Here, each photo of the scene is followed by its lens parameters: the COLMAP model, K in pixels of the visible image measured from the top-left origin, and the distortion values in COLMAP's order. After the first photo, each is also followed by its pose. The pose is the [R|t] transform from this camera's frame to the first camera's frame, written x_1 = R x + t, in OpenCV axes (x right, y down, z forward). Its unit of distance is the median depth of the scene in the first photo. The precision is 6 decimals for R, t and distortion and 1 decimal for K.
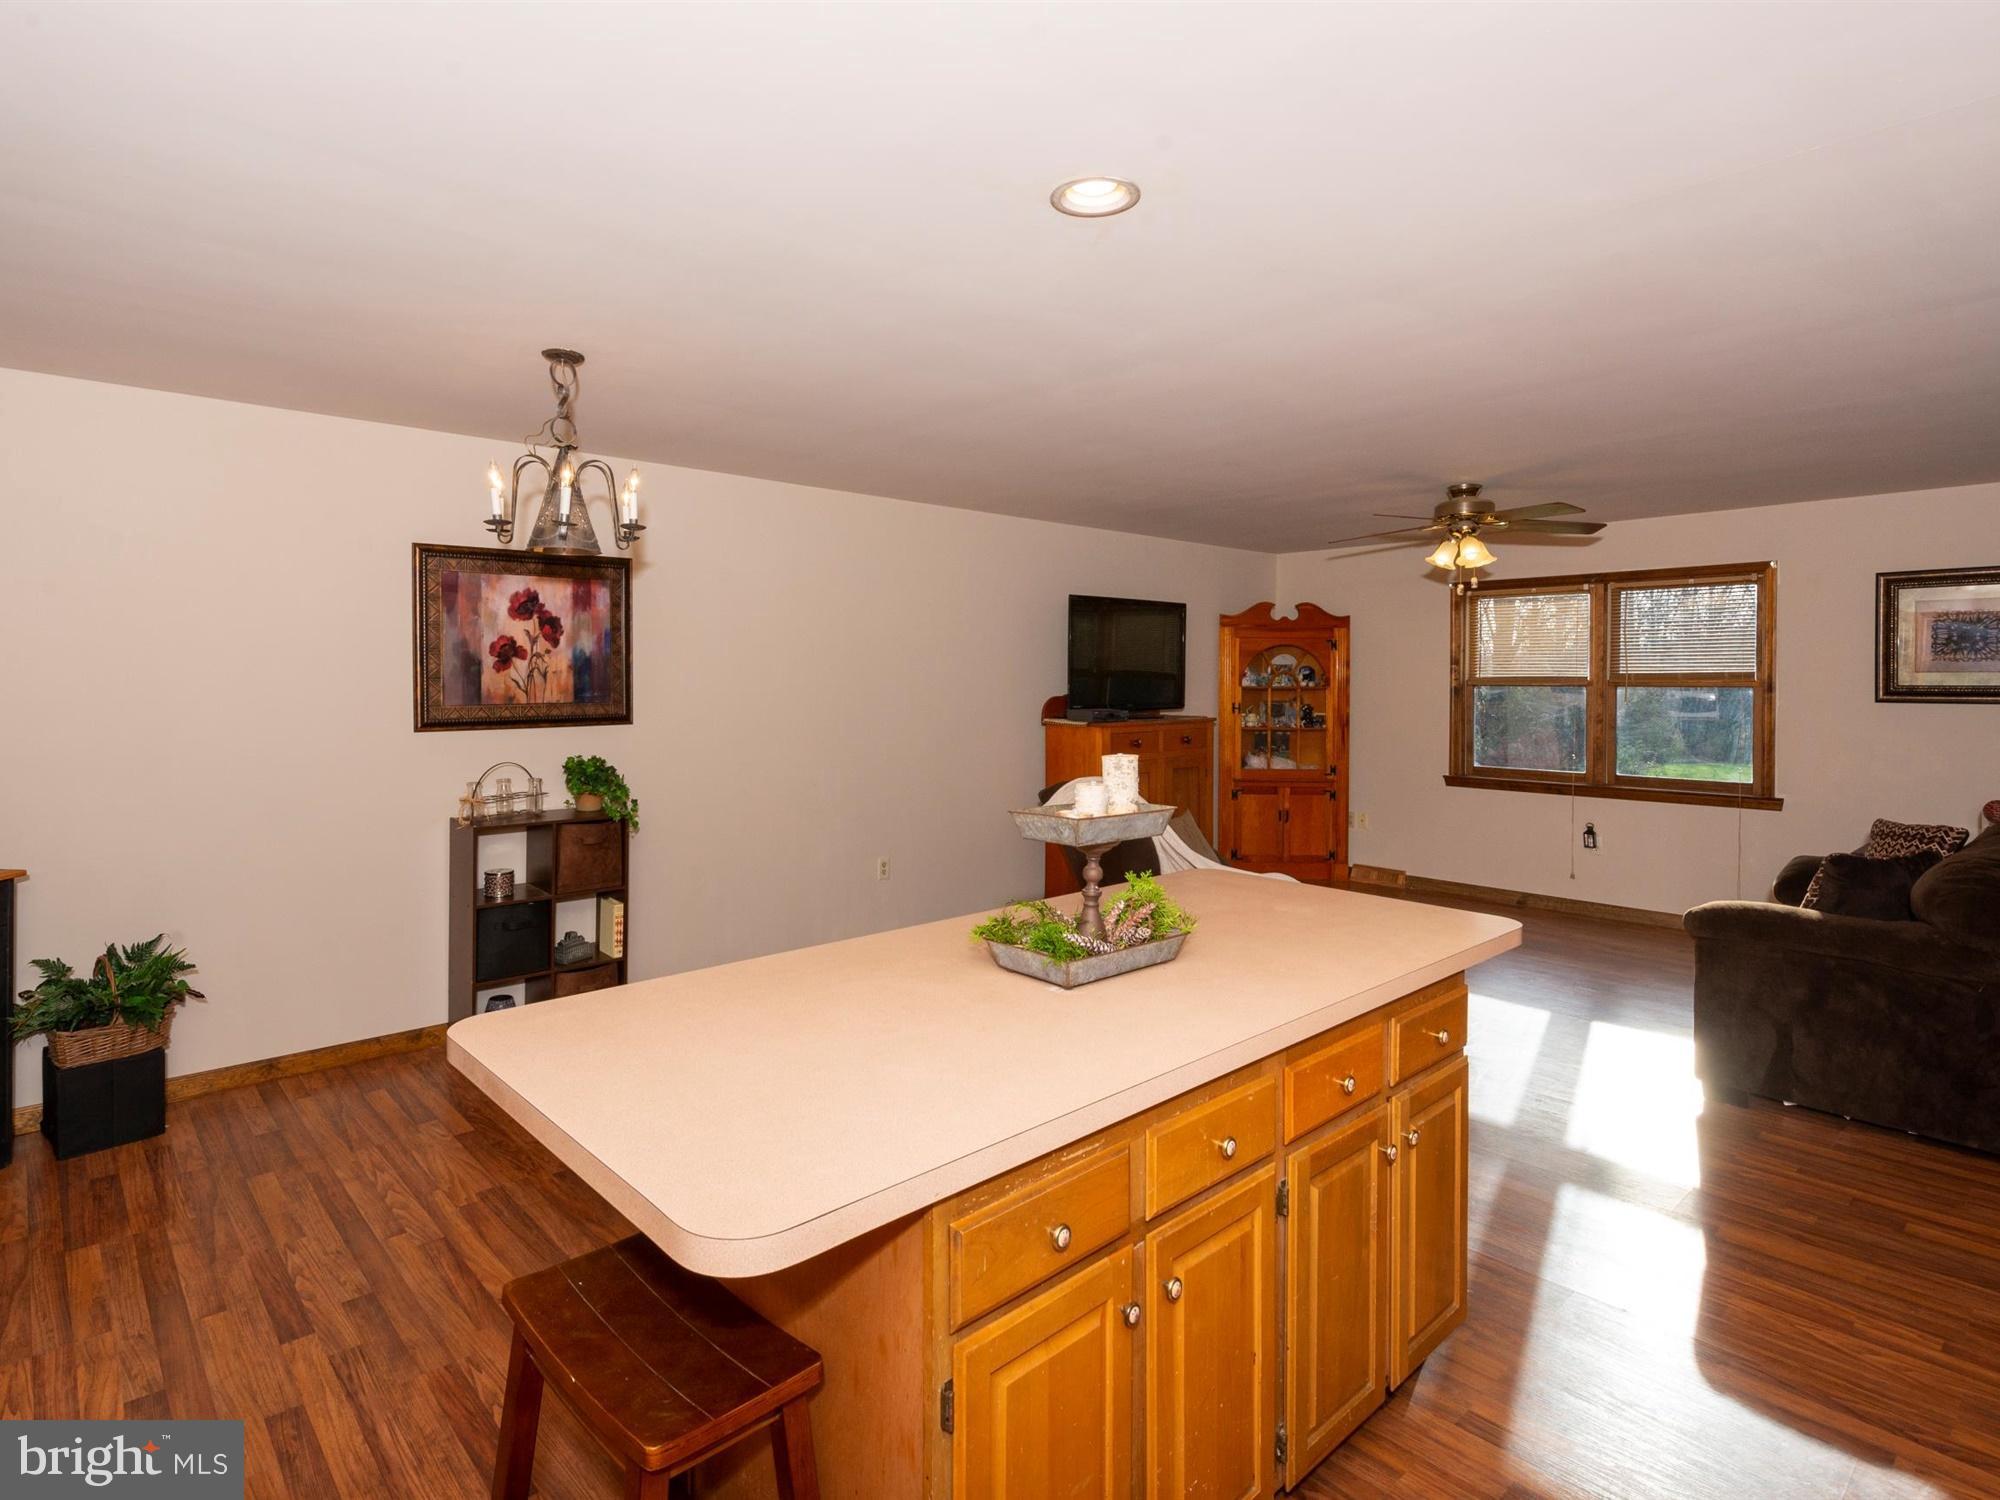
lens RADIAL K [[1053.1, 0, 971.0], [0, 1053.1, 686.5], [0, 0, 1]] dist [0.004214, -0.001366]
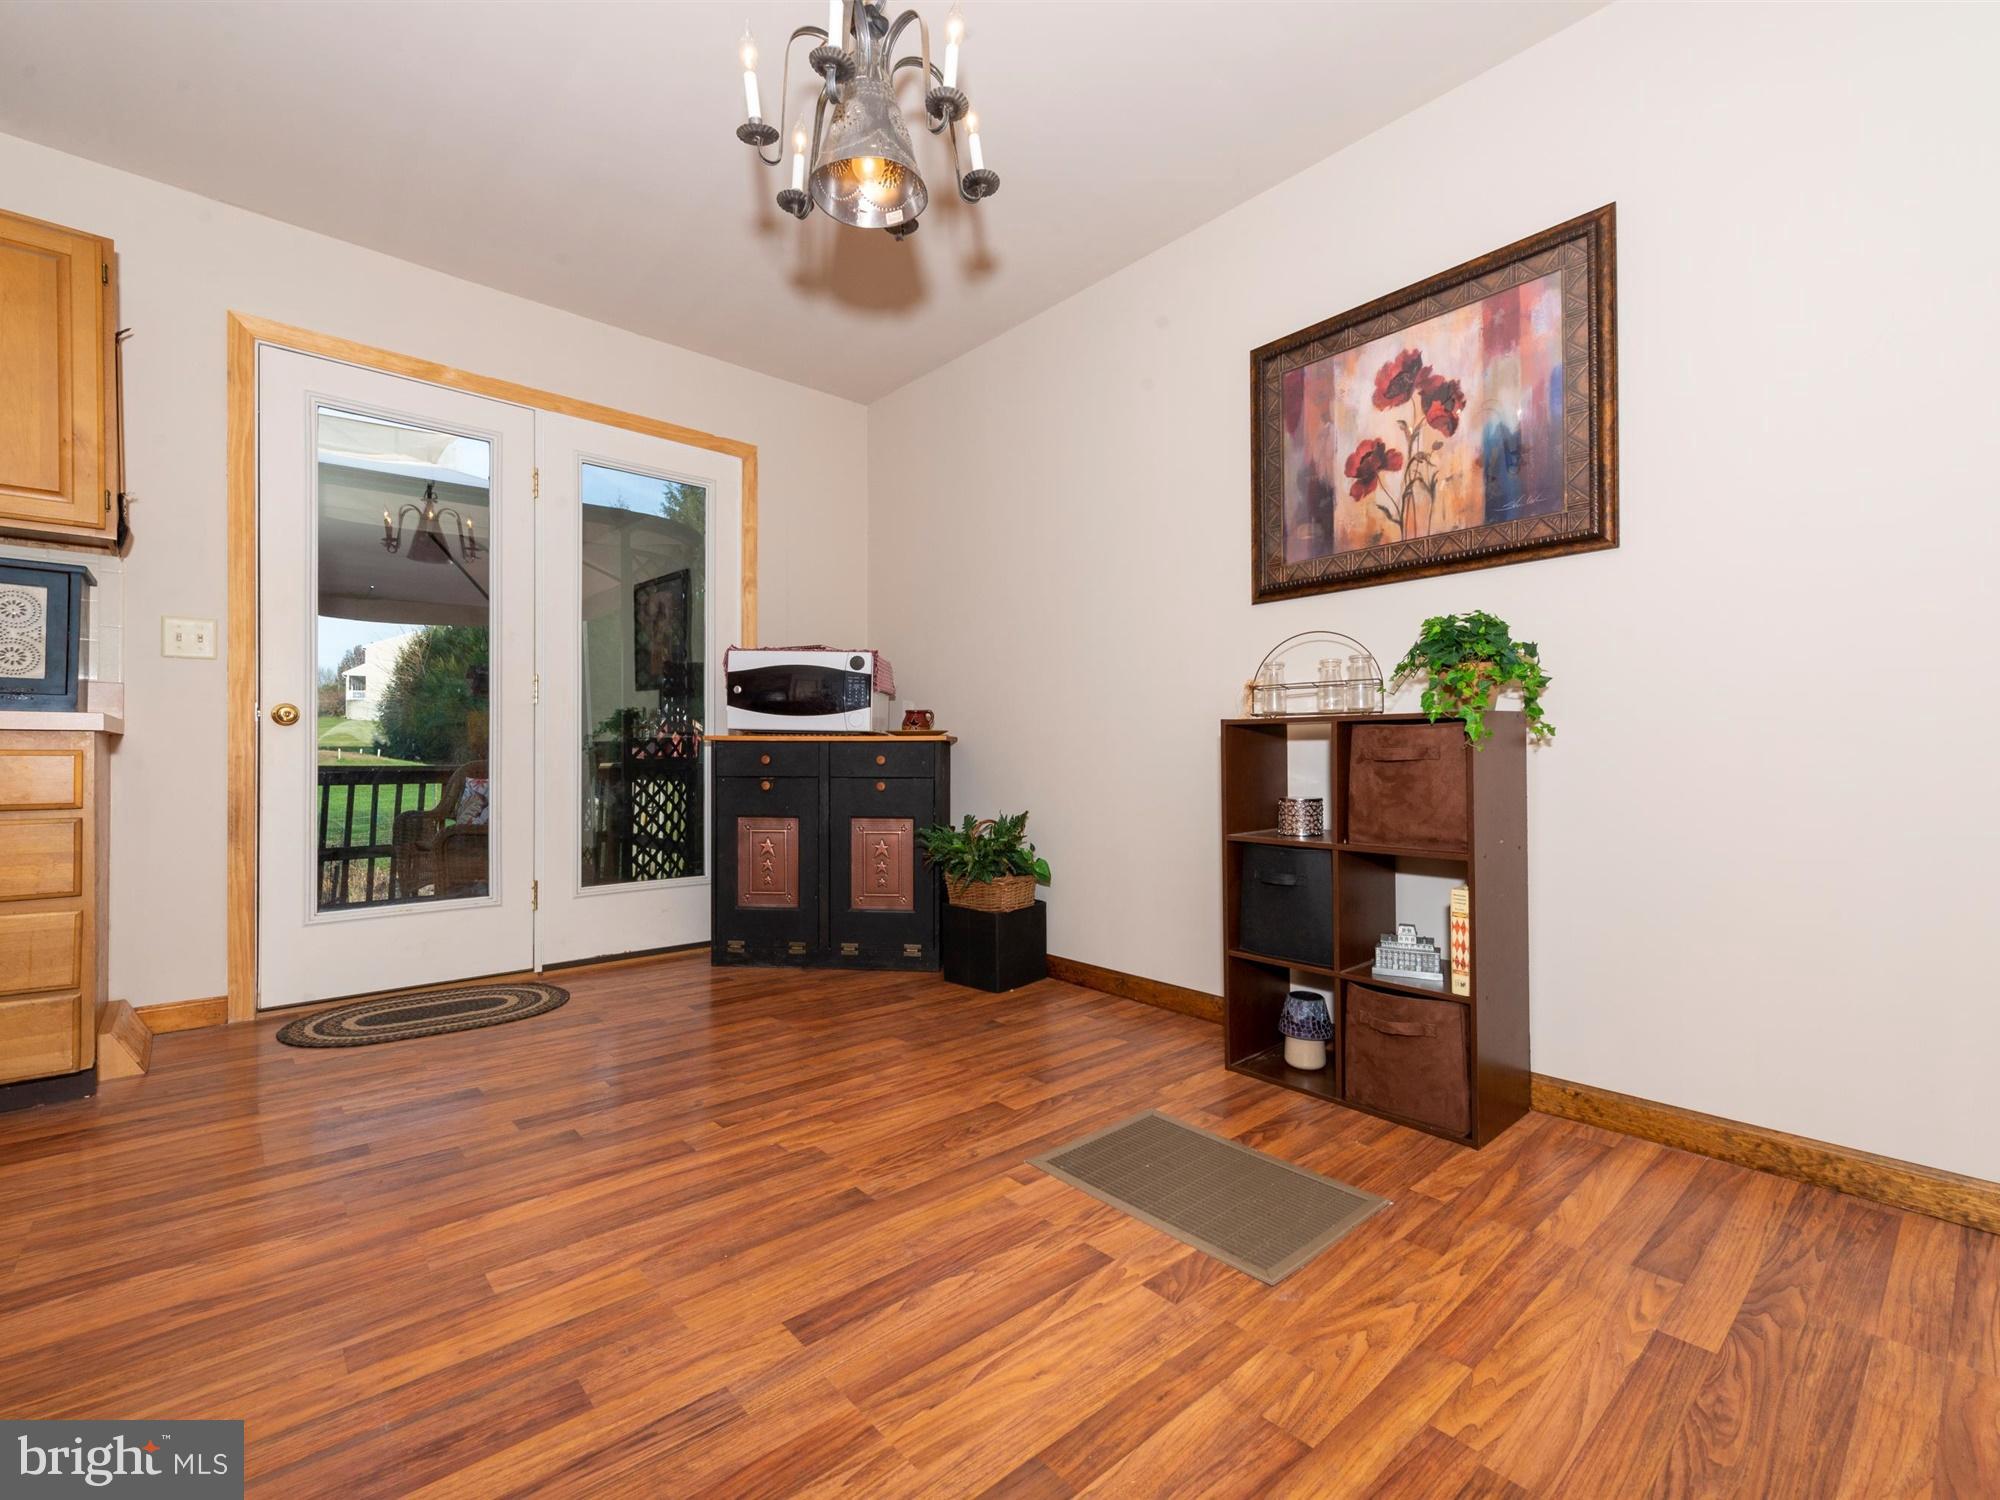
lens RADIAL K [[878.3, 0, 985.2], [0, 878.3, 757.4], [0, 0, 1]] dist [0.006430, -0.000519]
pose [[-0.019943, -0.004139, -0.999793, 0.092057], [-0.013738, 0.999898, -0.003865, 0.147454], [0.999707, 0.013658, -0.019998, 0.777449]]
